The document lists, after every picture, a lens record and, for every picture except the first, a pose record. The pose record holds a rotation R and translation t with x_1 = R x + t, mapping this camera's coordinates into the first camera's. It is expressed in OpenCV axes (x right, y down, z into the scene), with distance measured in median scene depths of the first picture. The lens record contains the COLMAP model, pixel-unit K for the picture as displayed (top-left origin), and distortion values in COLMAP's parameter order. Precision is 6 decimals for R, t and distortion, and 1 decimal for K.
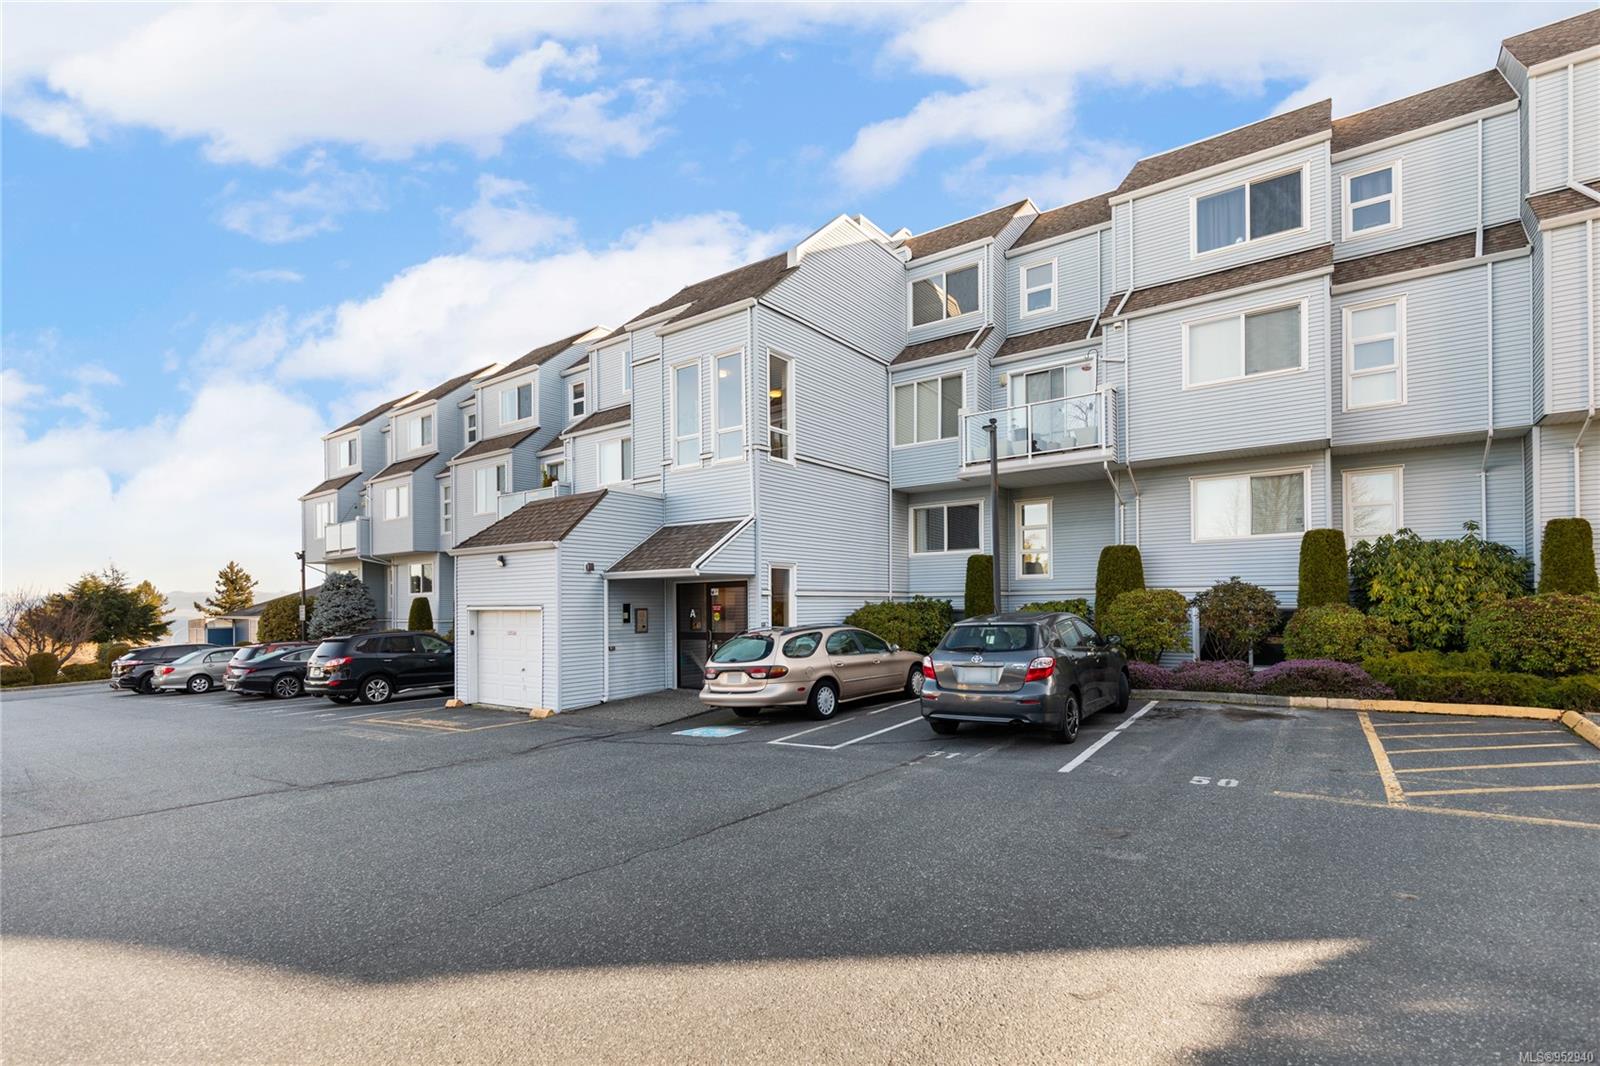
lens RADIAL K [[728.3, 0, 803.0], [0, 728.3, 597.2], [0, 0, 1]] dist [0.008677, -0.000262]
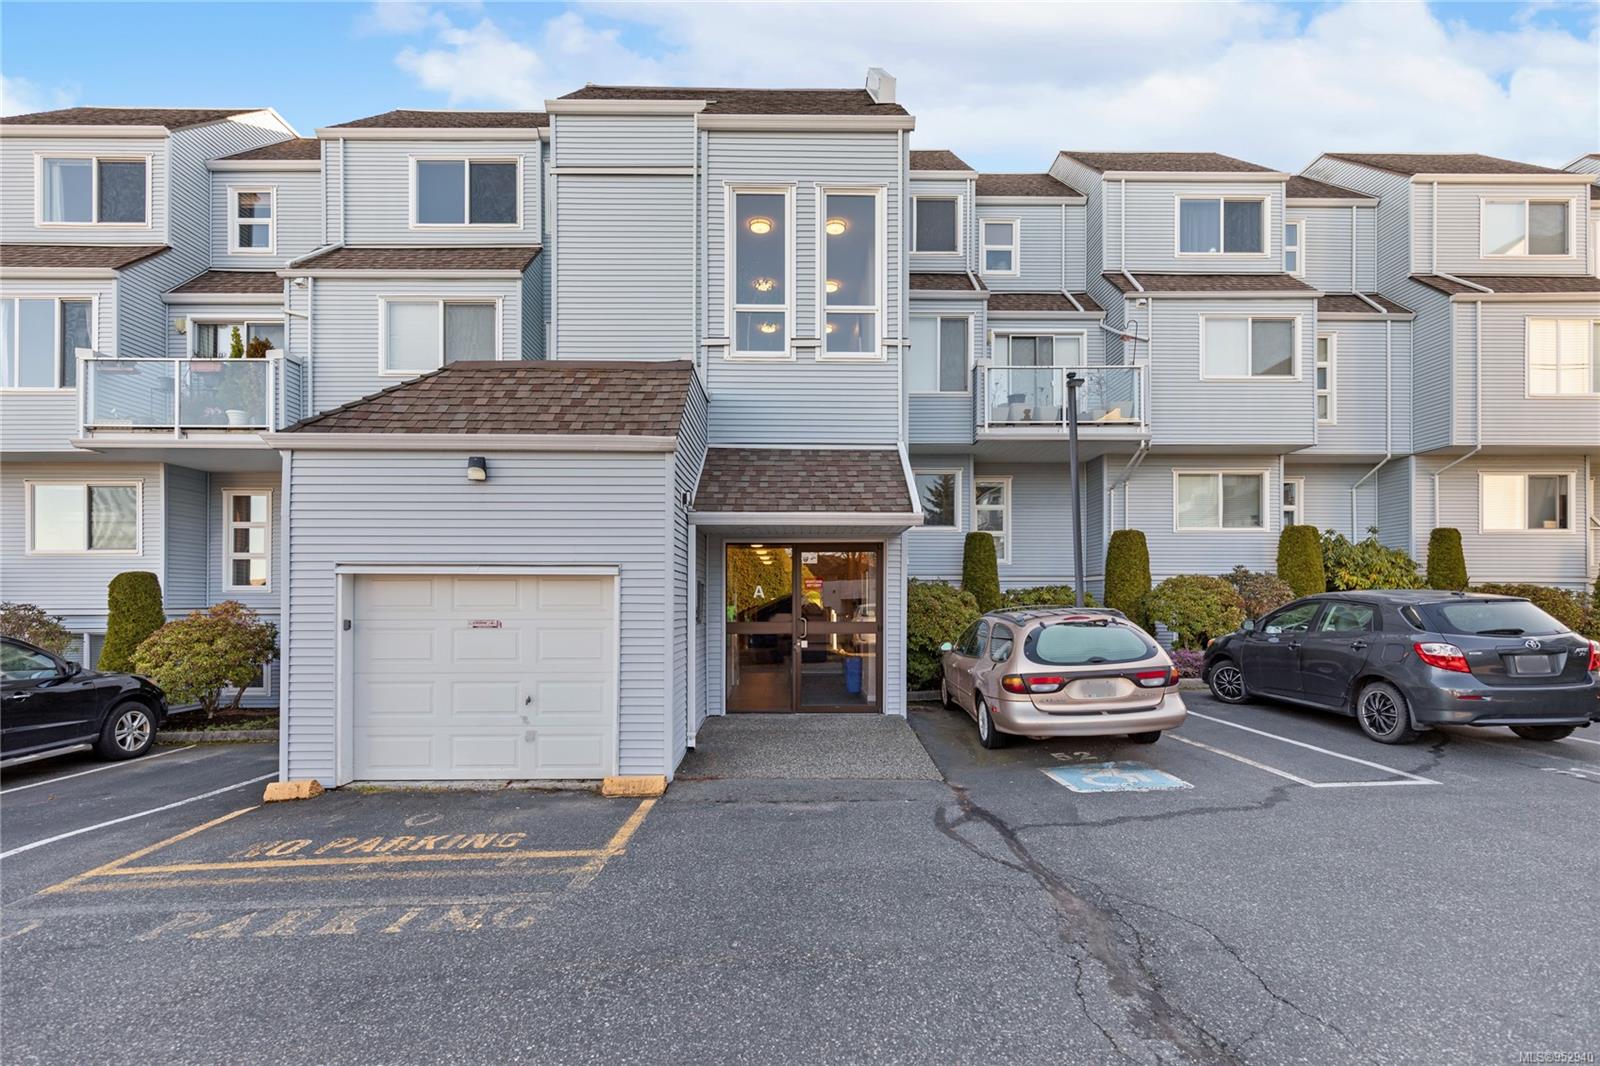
lens RADIAL K [[728.3, 0, 803.0], [0, 728.3, 597.2], [0, 0, 1]] dist [0.008677, -0.000262]
pose [[0.807321, 0.014148, 0.589942, -0.492547], [-0.016159, 0.999868, -0.001865, 0.027898], [-0.589891, -0.008027, 0.807443, 0.475511]]
